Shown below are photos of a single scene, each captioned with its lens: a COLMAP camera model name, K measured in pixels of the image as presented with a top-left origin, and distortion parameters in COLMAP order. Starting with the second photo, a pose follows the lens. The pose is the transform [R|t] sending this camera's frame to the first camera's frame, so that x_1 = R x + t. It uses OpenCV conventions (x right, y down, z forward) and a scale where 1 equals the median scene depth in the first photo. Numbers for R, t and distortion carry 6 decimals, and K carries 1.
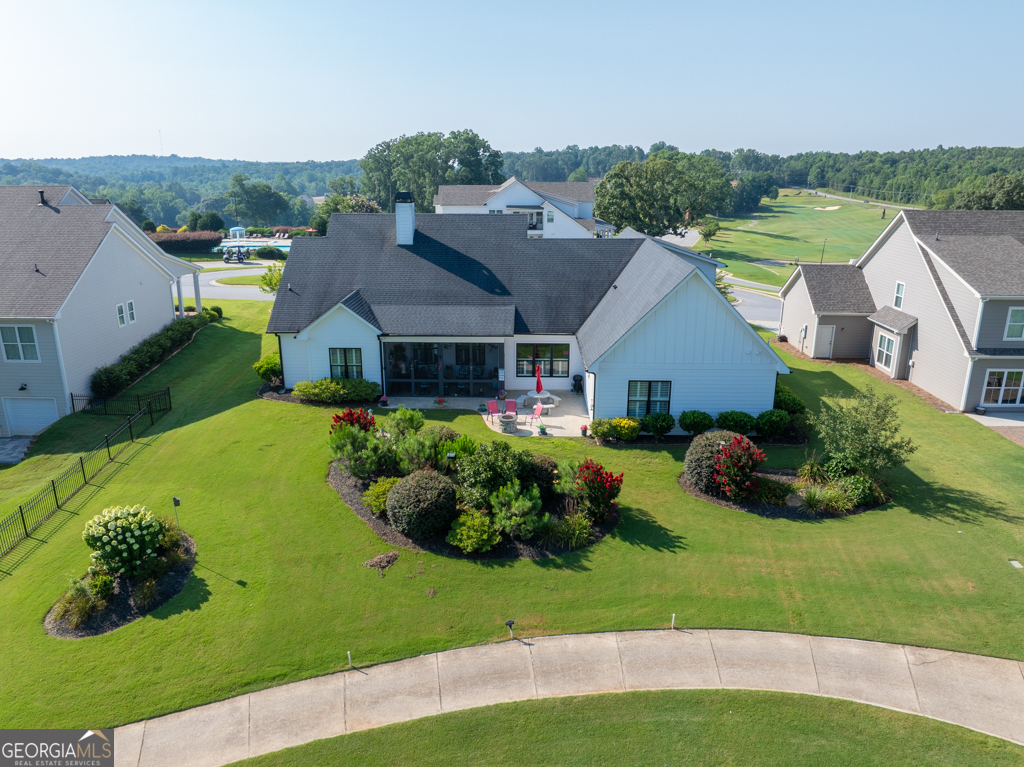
lens RADIAL K [[724.2, 0, 517.5], [0, 724.2, 380.3], [0, 0, 1]] dist [-0.047092, 0.012931]
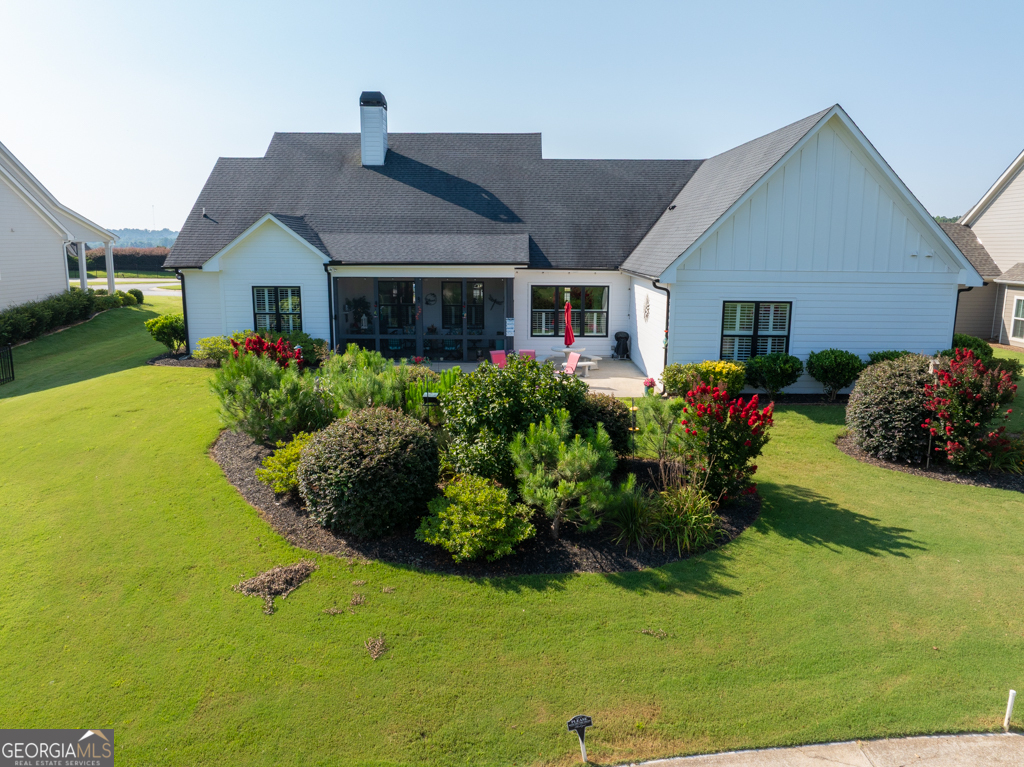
lens RADIAL K [[724.2, 0, 519.5], [0, 724.2, 385.6], [0, 0, 1]] dist [-0.047092, 0.012931]
pose [[0.999810, -0.000976, 0.019455, -0.036258], [0.002781, 0.995666, -0.092955, 0.149065], [-0.019280, 0.092991, 0.995480, 0.463999]]
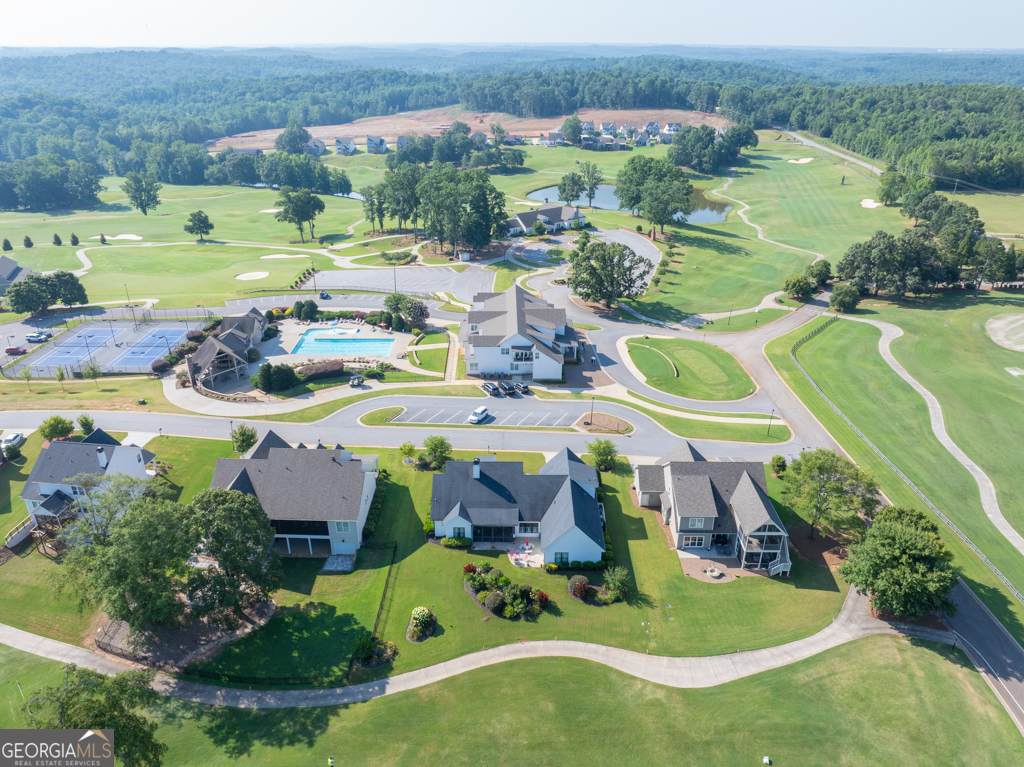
lens RADIAL K [[724.2, 0, 514.5], [0, 724.2, 385.0], [0, 0, 1]] dist [-0.047092, 0.012931]
pose [[0.999990, -0.003829, -0.002330, -0.015786], [0.004153, 0.987053, 0.160343, -1.434641], [0.001686, -0.160351, 0.987059, -2.335771]]
